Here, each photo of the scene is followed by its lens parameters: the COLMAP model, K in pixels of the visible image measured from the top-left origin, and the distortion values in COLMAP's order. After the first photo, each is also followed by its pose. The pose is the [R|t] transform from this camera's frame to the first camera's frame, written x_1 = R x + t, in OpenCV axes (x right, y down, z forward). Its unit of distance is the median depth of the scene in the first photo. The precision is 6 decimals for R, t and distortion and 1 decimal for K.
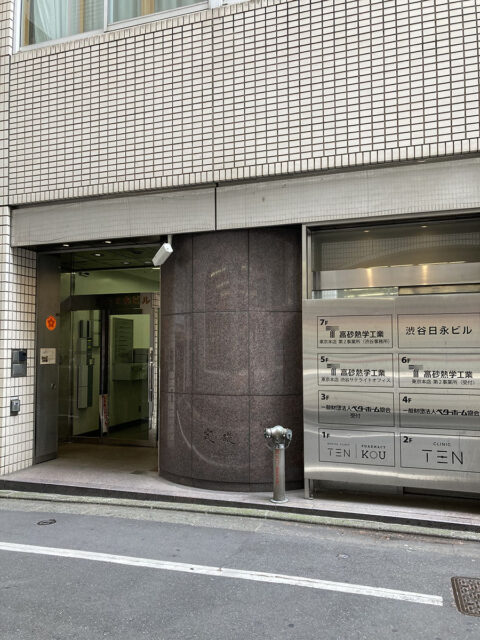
lens RADIAL K [[516.6, 0, 239.8], [0, 516.6, 320.3], [0, 0, 1]] dist [0.010892, -0.027379]
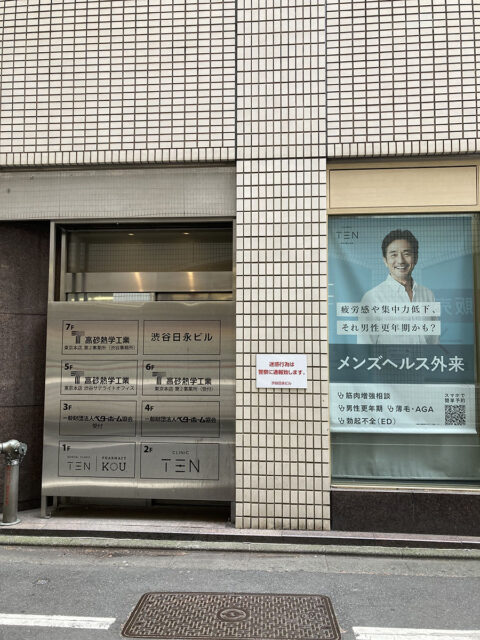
lens RADIAL K [[516.6, 0, 240.7], [0, 516.6, 318.7], [0, 0, 1]] dist [0.010892, -0.027379]
pose [[0.963894, 0.023831, 0.265219, 0.223989], [-0.018627, 0.999582, -0.022120, 0.004530], [-0.265635, 0.016381, 0.963934, 0.015562]]
